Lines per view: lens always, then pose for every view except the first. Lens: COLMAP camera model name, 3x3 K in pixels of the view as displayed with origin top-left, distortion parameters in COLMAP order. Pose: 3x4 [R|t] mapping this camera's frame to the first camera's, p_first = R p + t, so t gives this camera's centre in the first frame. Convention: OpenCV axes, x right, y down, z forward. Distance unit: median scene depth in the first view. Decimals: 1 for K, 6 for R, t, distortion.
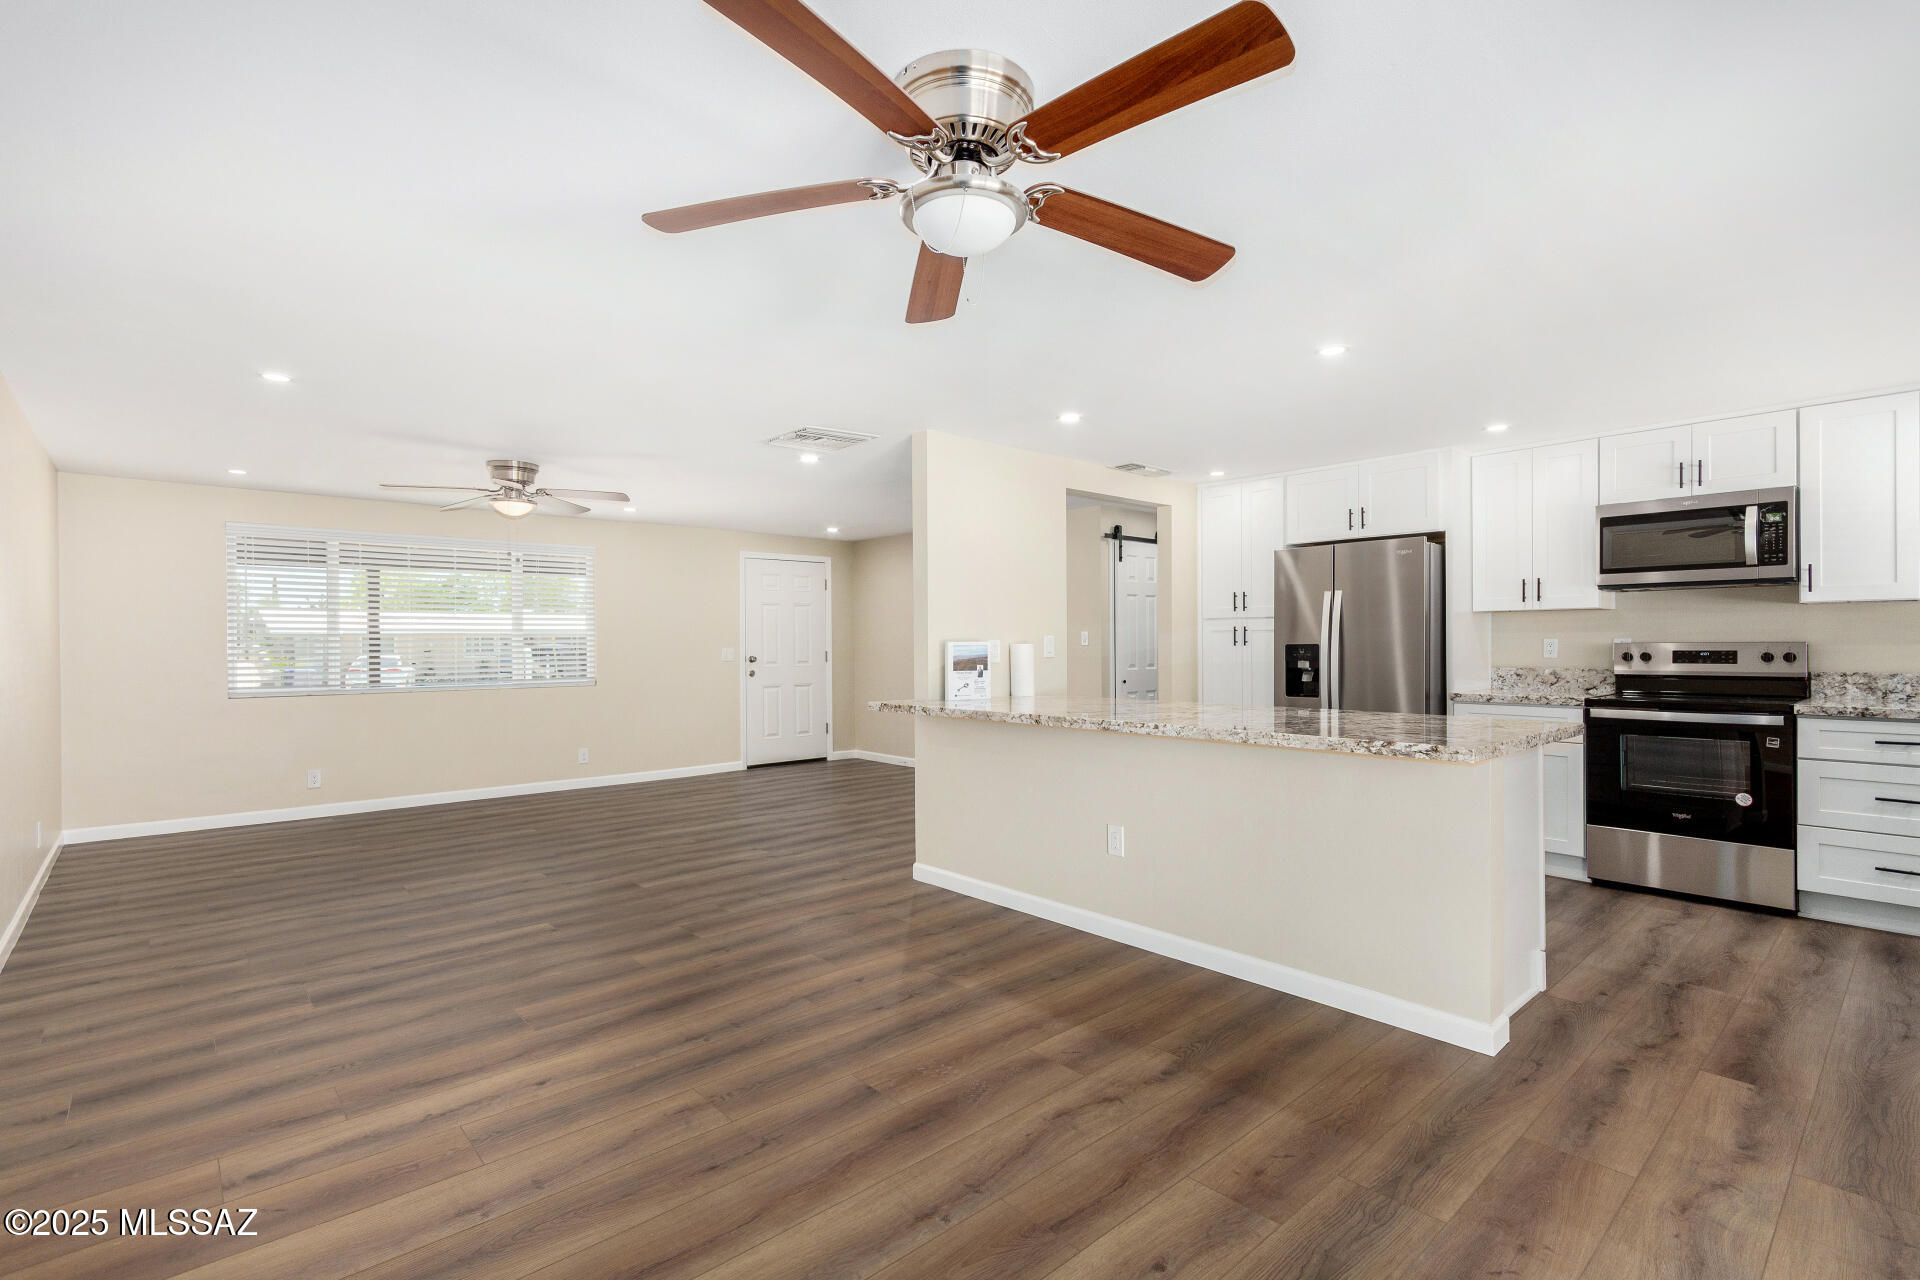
lens RADIAL K [[888.3, 0, 994.1], [0, 888.3, 645.0], [0, 0, 1]] dist [-0.001831, 0.000310]
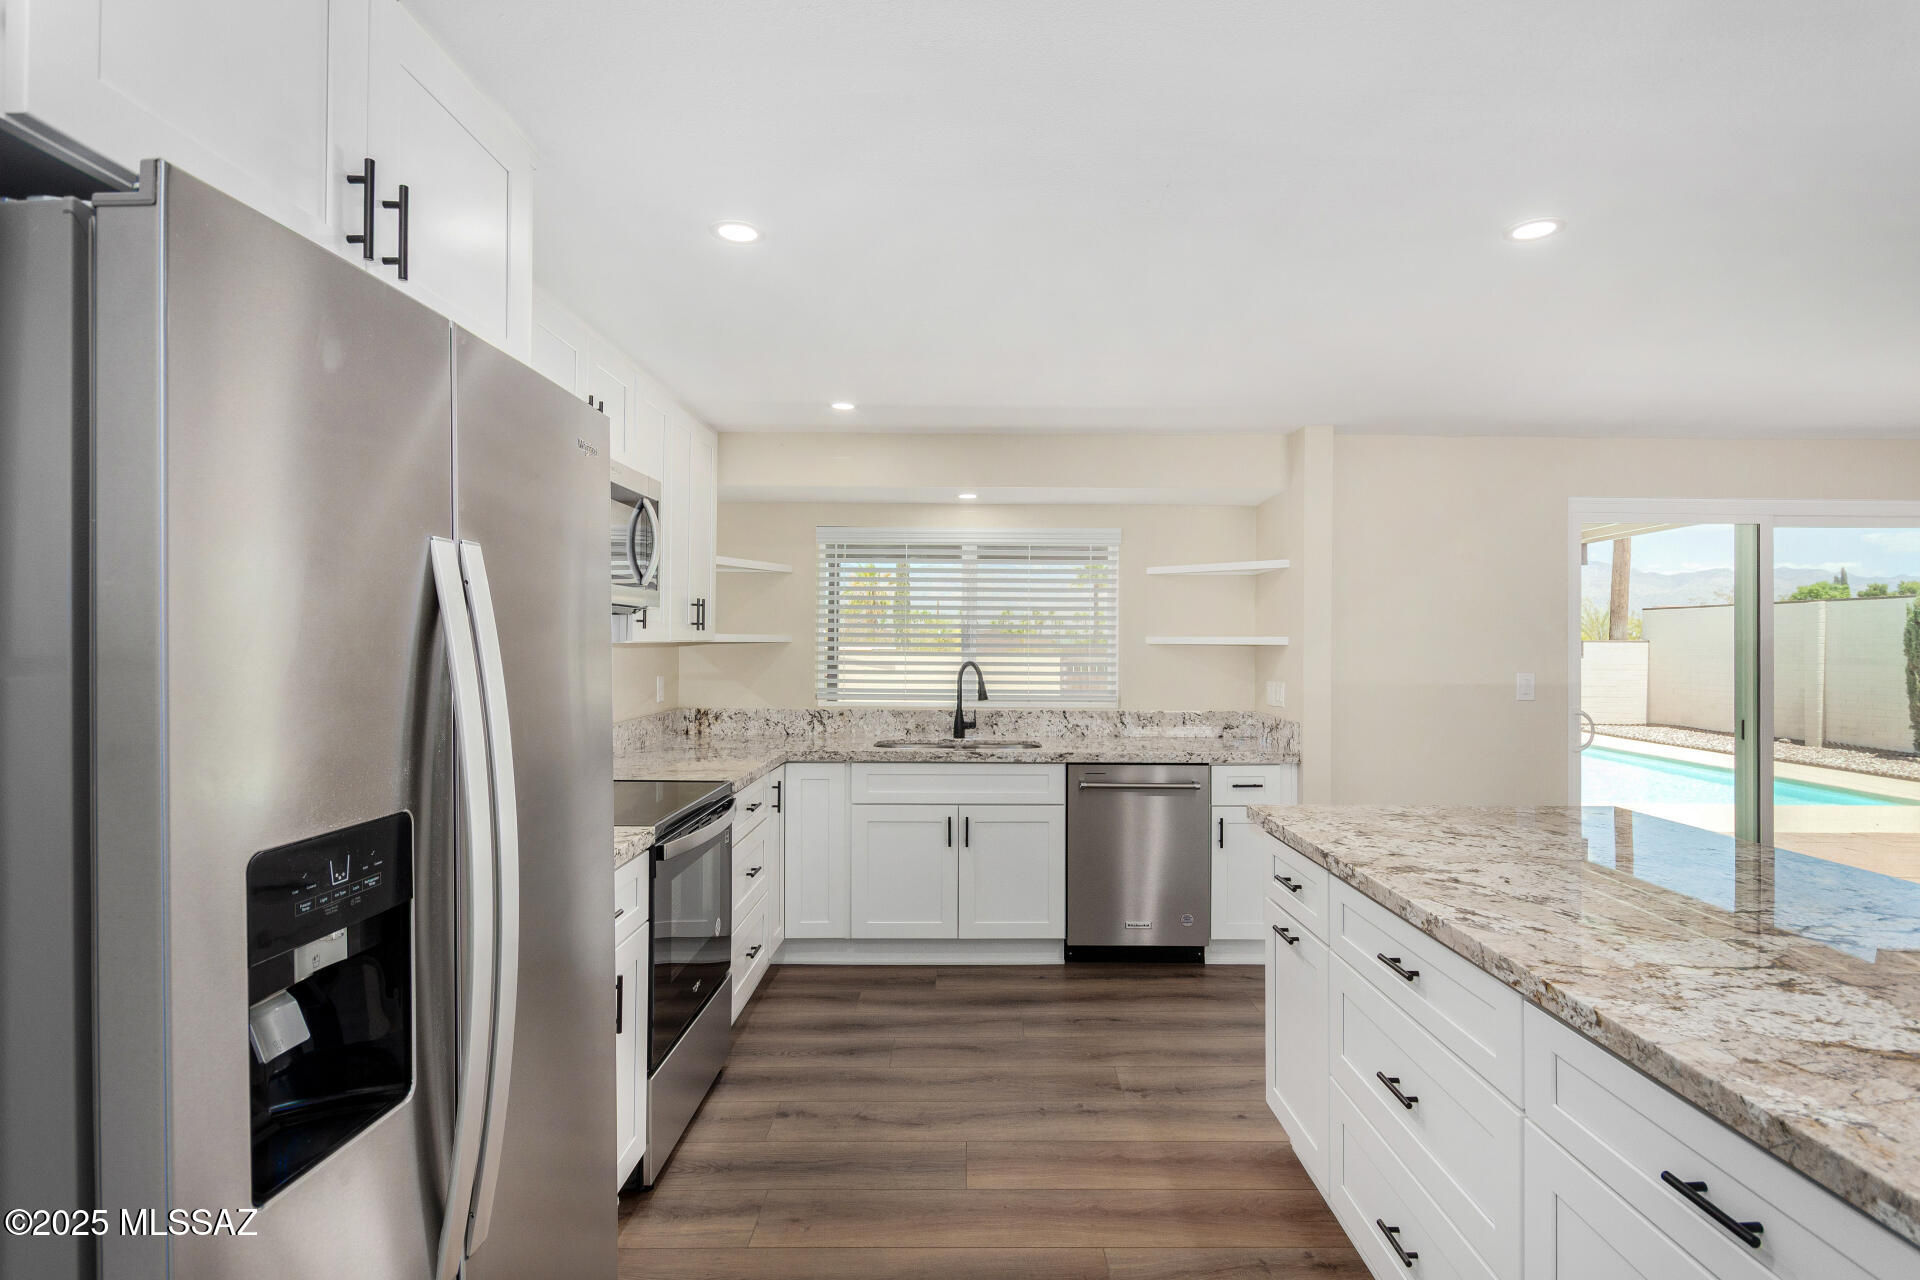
lens RADIAL K [[945.8, 0, 960.0], [0, 945.8, 640.0], [0, 0, 1]] dist [-0.000407, 0.000009]
pose [[-0.728108, 0.003026, 0.685456, 0.183475], [-0.001469, 0.999981, -0.005975, -0.042390], [-0.685461, -0.005357, -0.728090, 1.302248]]
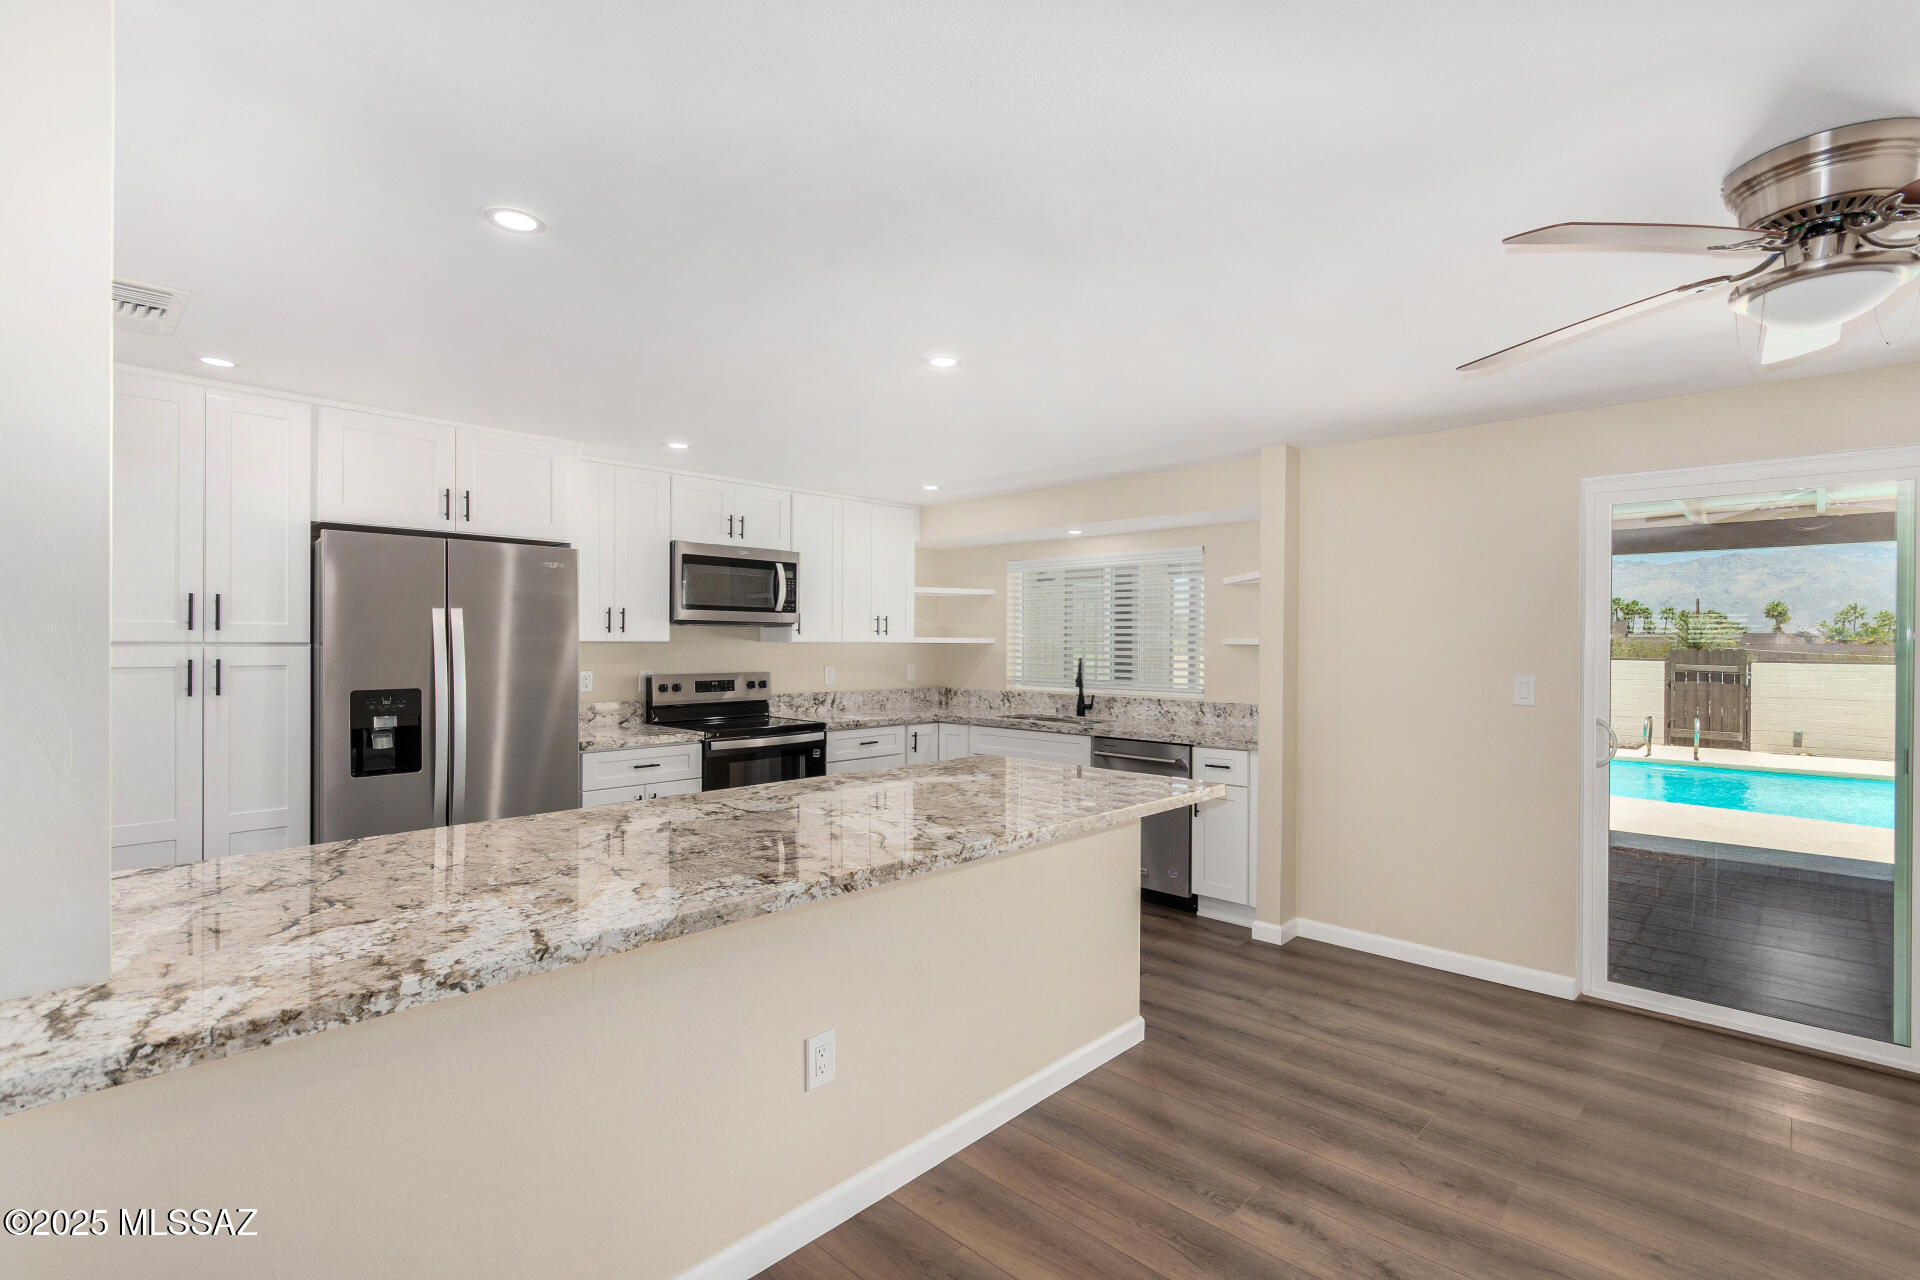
lens RADIAL K [[883.9, 0, 955.2], [0, 883.9, 646.3], [0, 0, 1]] dist [0.003678, 0.000651]
pose [[-0.057127, -0.000781, 0.998367, -0.370473], [-0.003957, 0.999992, 0.000556, -0.041458], [-0.998359, -0.003919, -0.057130, 0.792333]]
